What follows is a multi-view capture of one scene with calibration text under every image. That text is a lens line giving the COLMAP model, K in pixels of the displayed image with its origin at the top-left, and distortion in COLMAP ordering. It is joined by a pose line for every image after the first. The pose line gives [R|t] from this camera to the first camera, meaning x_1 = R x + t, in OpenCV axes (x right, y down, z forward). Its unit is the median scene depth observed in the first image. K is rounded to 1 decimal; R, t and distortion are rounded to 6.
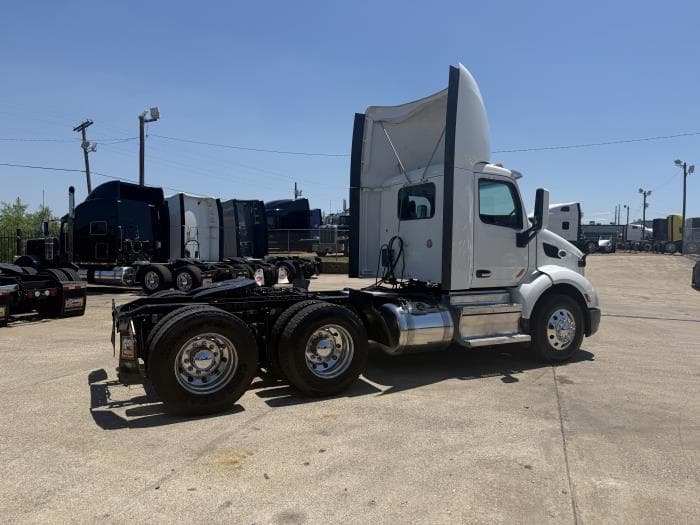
lens RADIAL K [[490.0, 0, 346.1], [0, 490.0, 265.6], [0, 0, 1]] dist [0.062213, -0.087737]
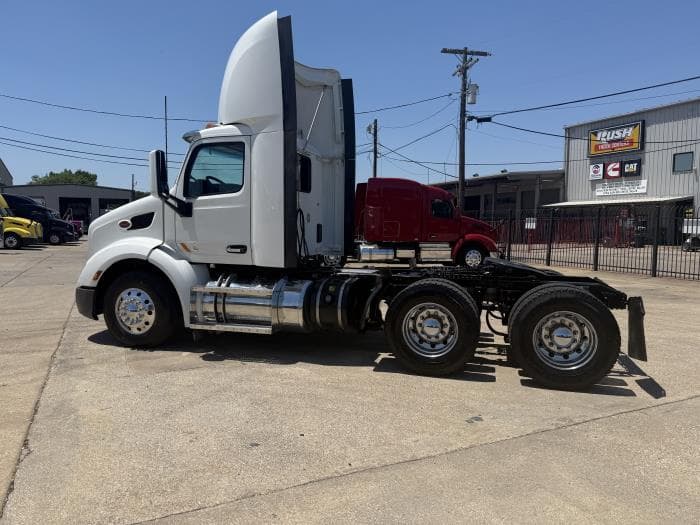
lens RADIAL K [[489.2, 0, 353.1], [0, 489.2, 271.2], [0, 0, 1]] dist [0.065881, -0.092346]
pose [[-0.728562, -0.085867, 0.679577, -0.613476], [0.003096, 0.991689, 0.128624, -0.066767], [-0.684973, 0.095814, -0.722241, 1.720107]]
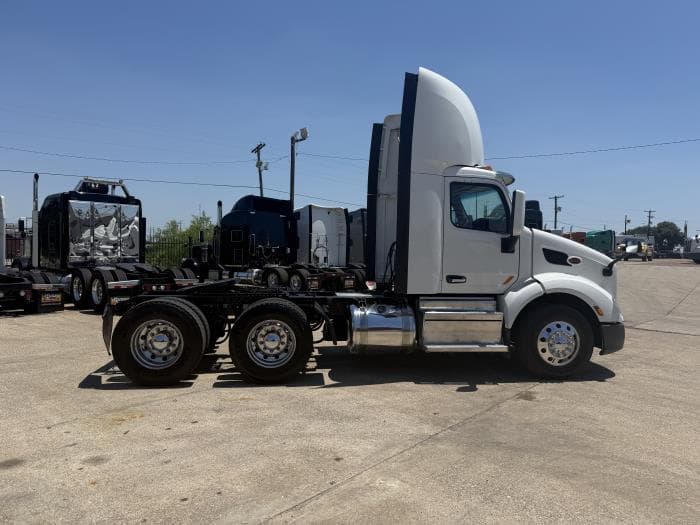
lens RADIAL K [[488.9, 0, 353.2], [0, 488.9, 263.8], [0, 0, 1]] dist [0.072926, -0.101278]
pose [[0.937995, 0.016200, -0.346269, 0.410130], [-0.022794, 0.999628, -0.014979, 0.004988], [0.345898, 0.021943, 0.938016, 0.012893]]
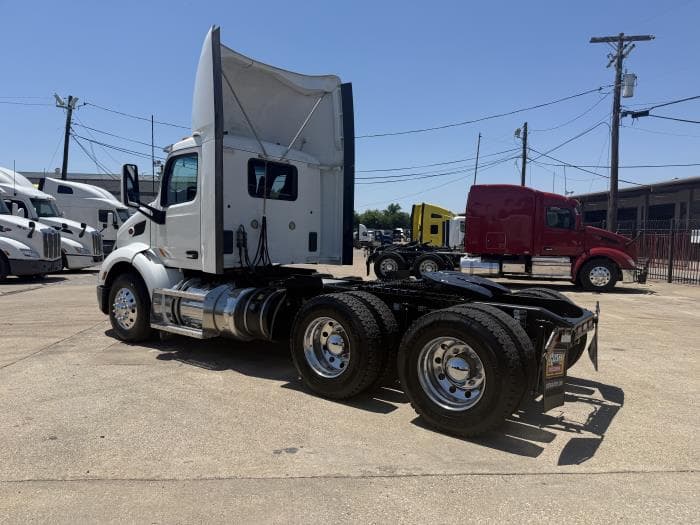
lens RADIAL K [[489.2, 0, 353.1], [0, 489.2, 271.2], [0, 0, 1]] dist [0.065881, -0.092346]
pose [[-0.431948, -0.089275, 0.897469, -0.818787], [0.006842, 0.994736, 0.102243, -0.055469], [-0.901873, 0.050304, -0.429063, 1.354467]]
